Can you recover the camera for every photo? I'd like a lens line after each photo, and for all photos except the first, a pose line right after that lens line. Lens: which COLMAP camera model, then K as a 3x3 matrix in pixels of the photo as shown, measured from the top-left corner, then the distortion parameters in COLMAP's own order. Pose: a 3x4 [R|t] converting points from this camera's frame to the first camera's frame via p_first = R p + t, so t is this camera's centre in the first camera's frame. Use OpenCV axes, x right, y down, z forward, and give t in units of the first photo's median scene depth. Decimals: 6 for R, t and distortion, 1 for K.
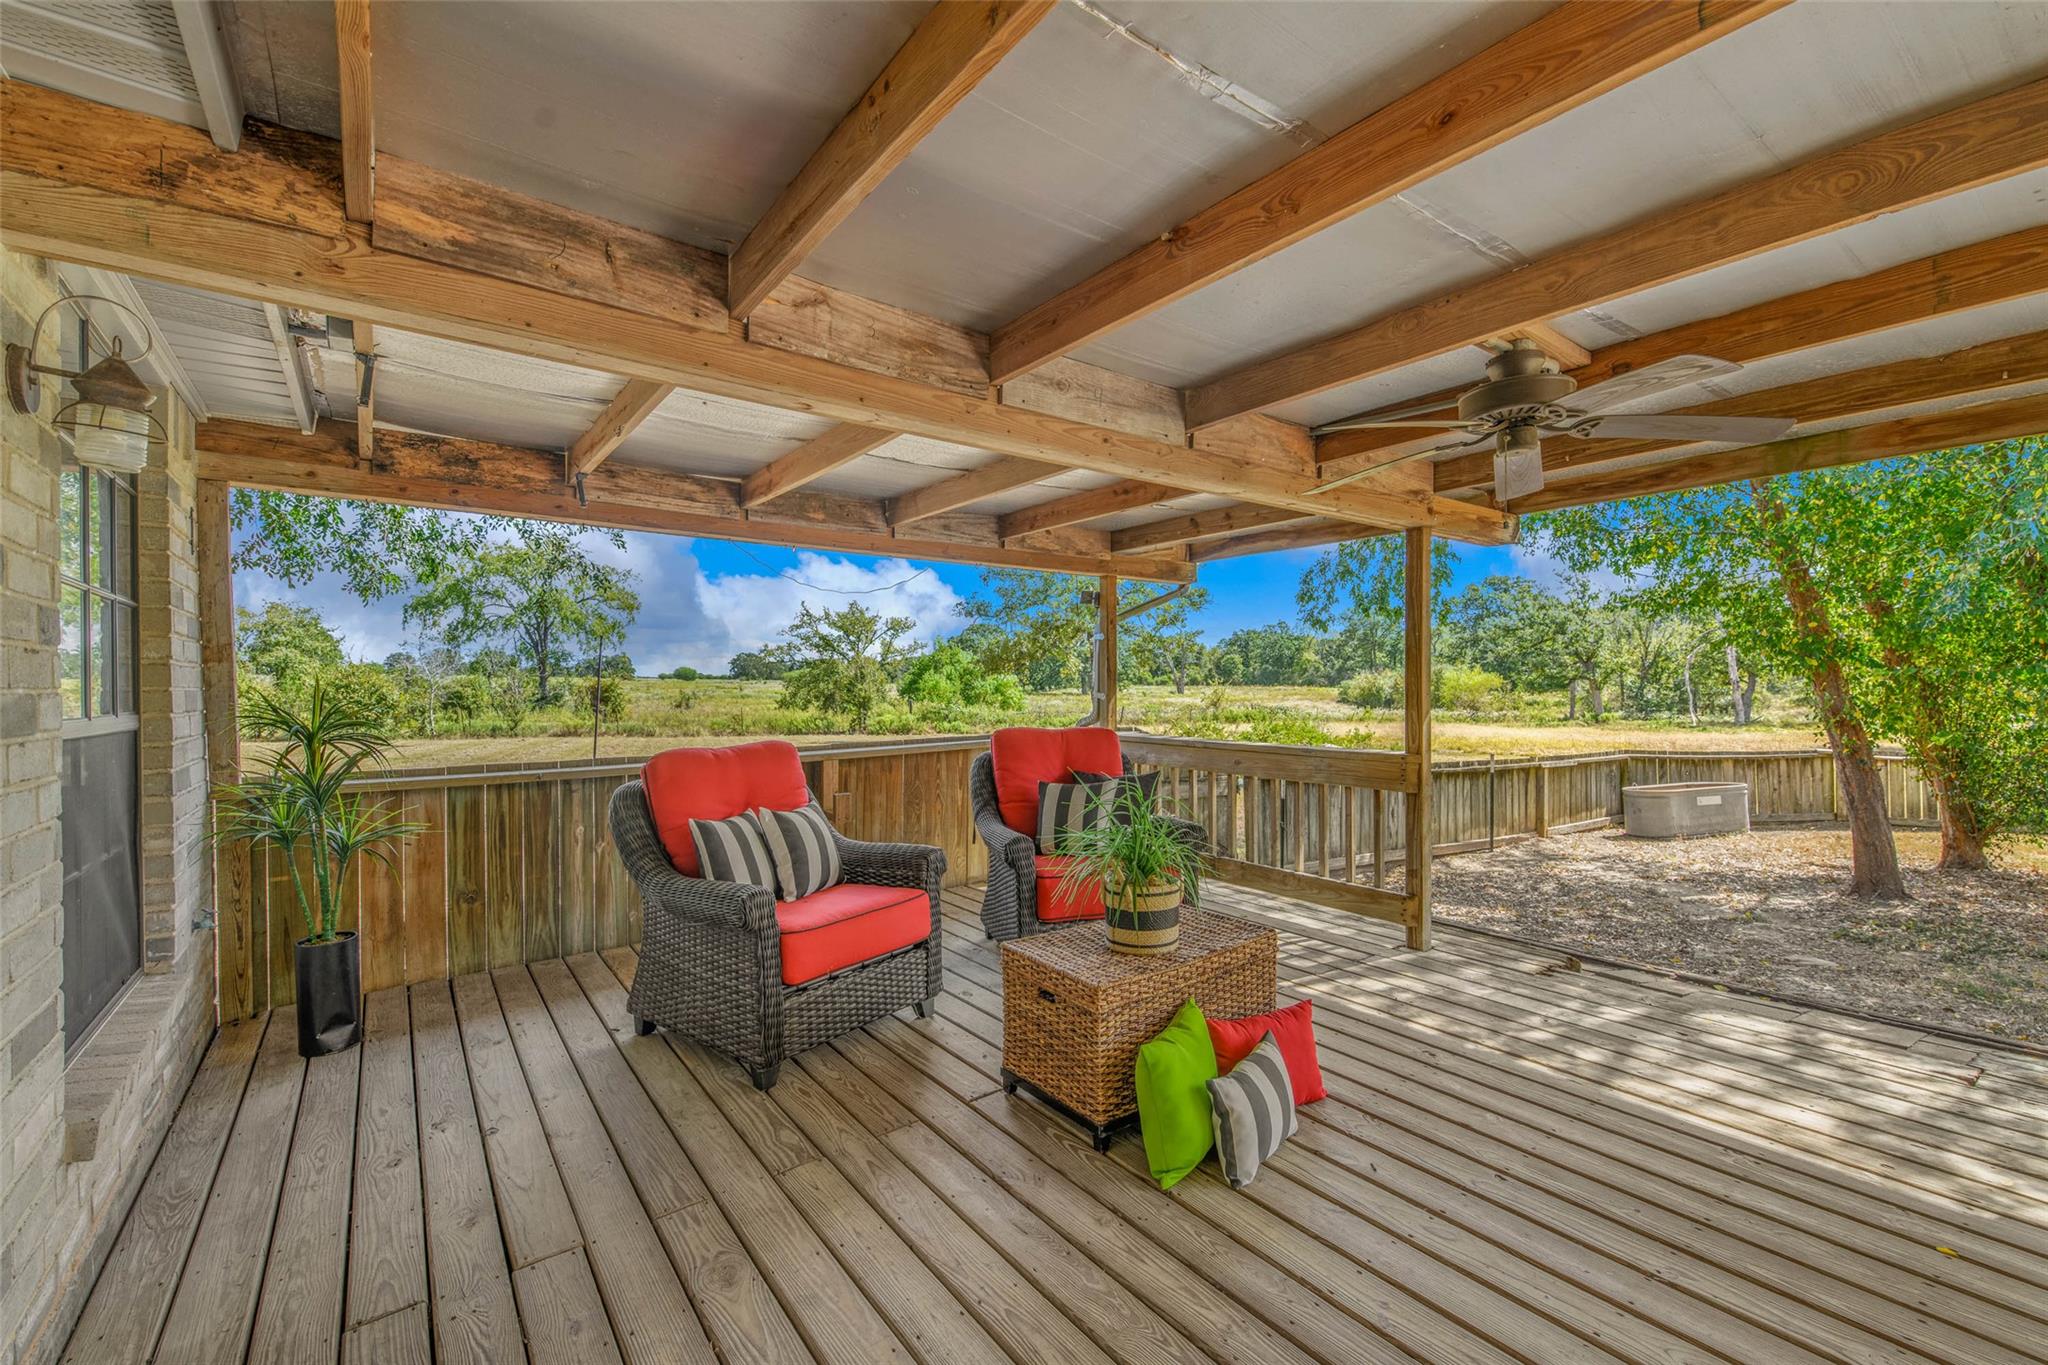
lens RADIAL K [[878.4, 0, 1024.0], [0, 878.4, 682.5], [0, 0, 1]] dist [0.001666, 0.000090]
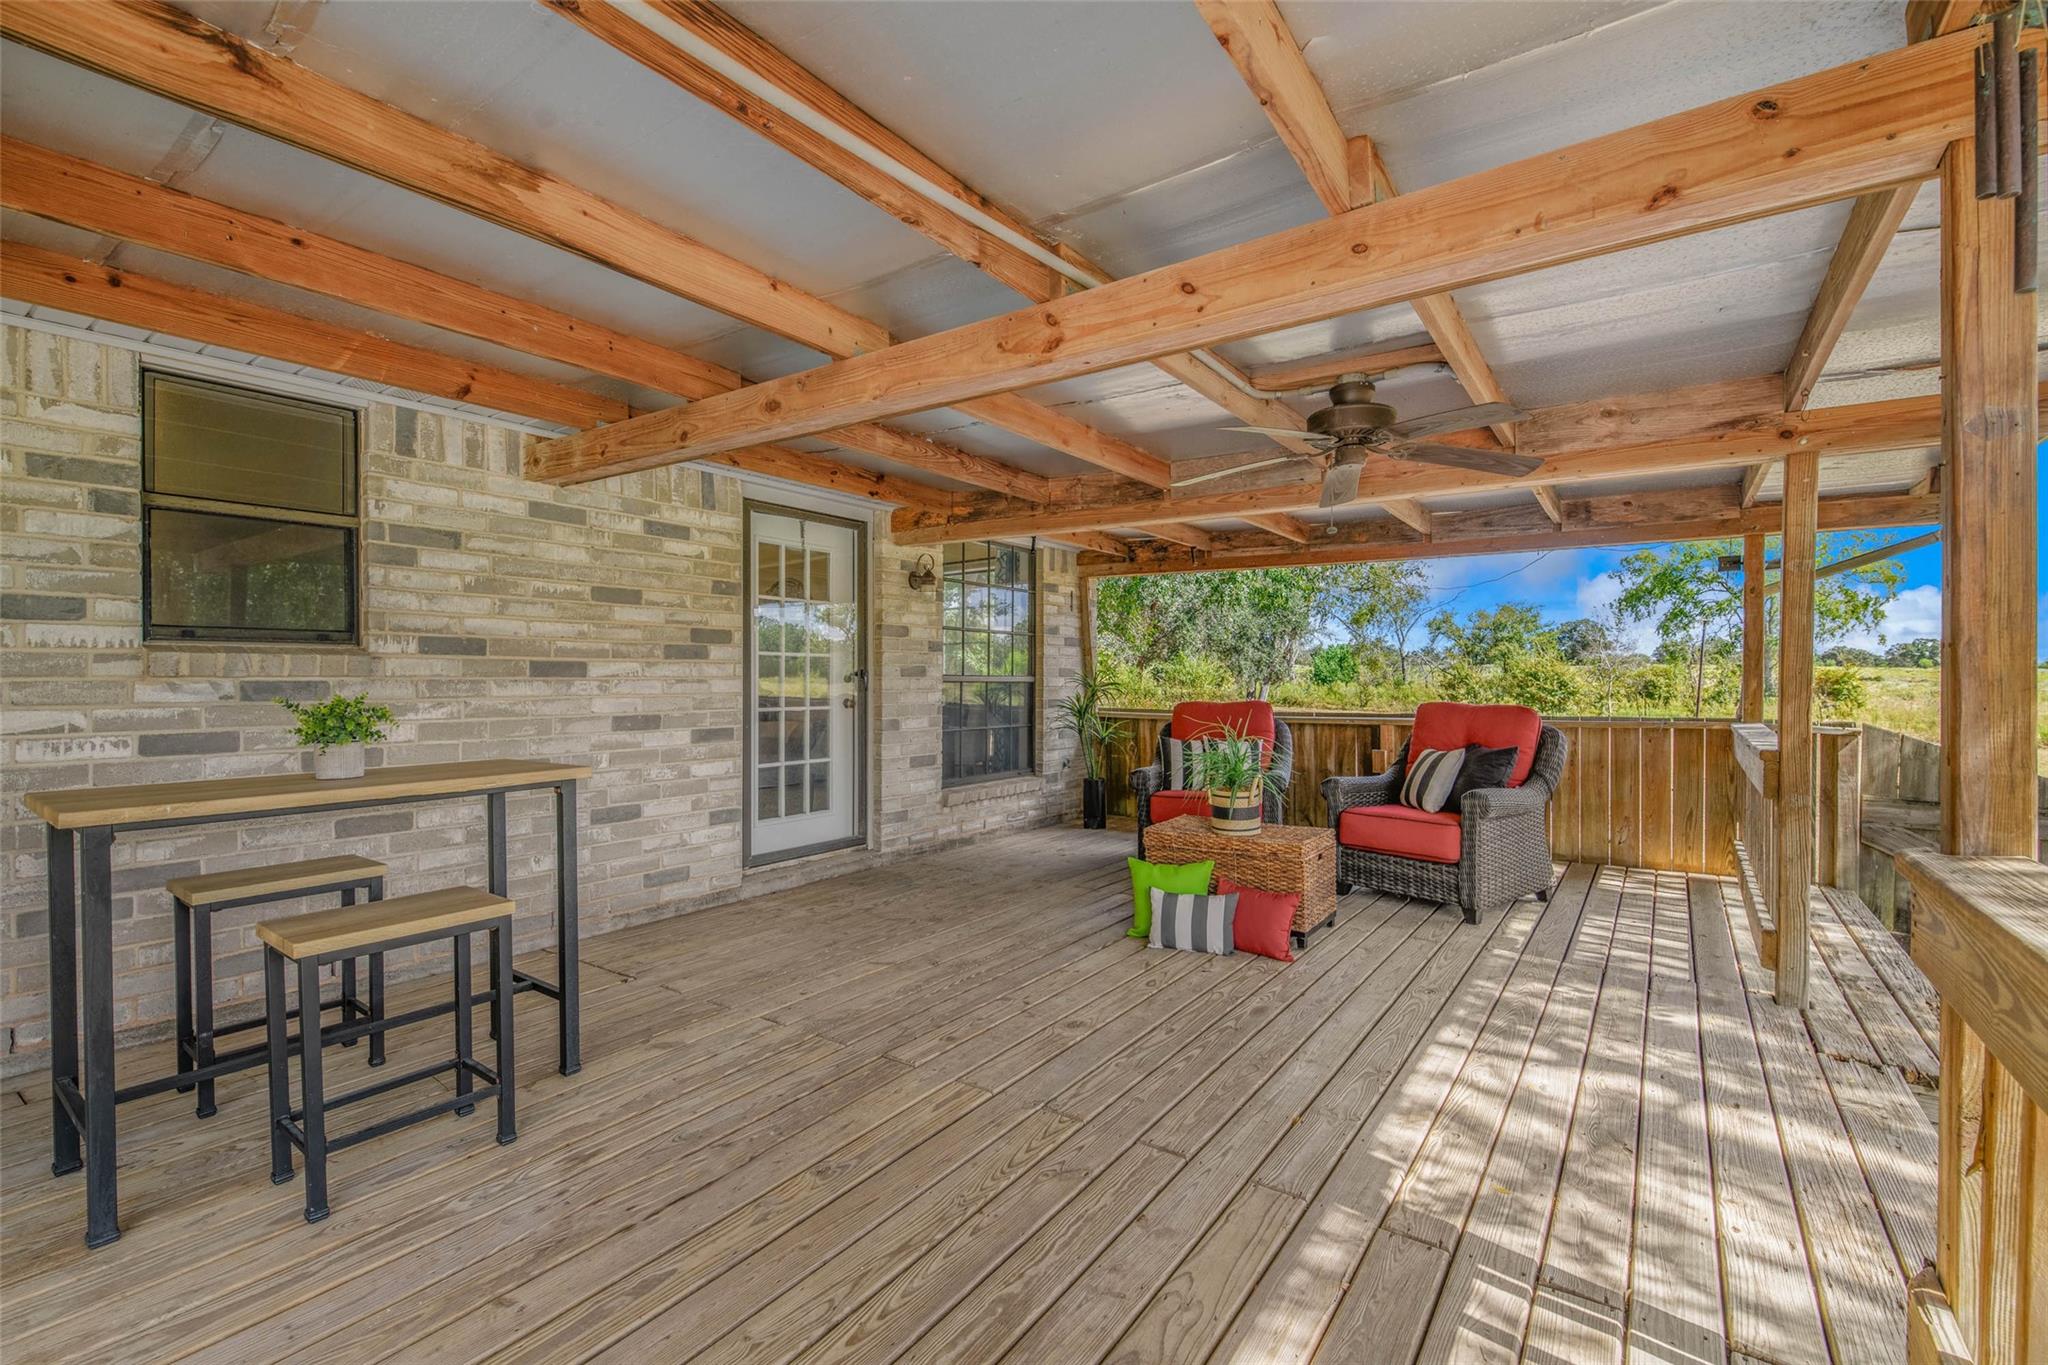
lens RADIAL K [[865.6, 0, 1024.0], [0, 865.6, 682.5], [0, 0, 1]] dist [-0.001520, -0.000284]
pose [[0.298458, 0.013835, -0.954323, 0.673320], [-0.002767, 0.999903, 0.013630, 0.008932], [0.954419, -0.001427, 0.298467, 0.092864]]
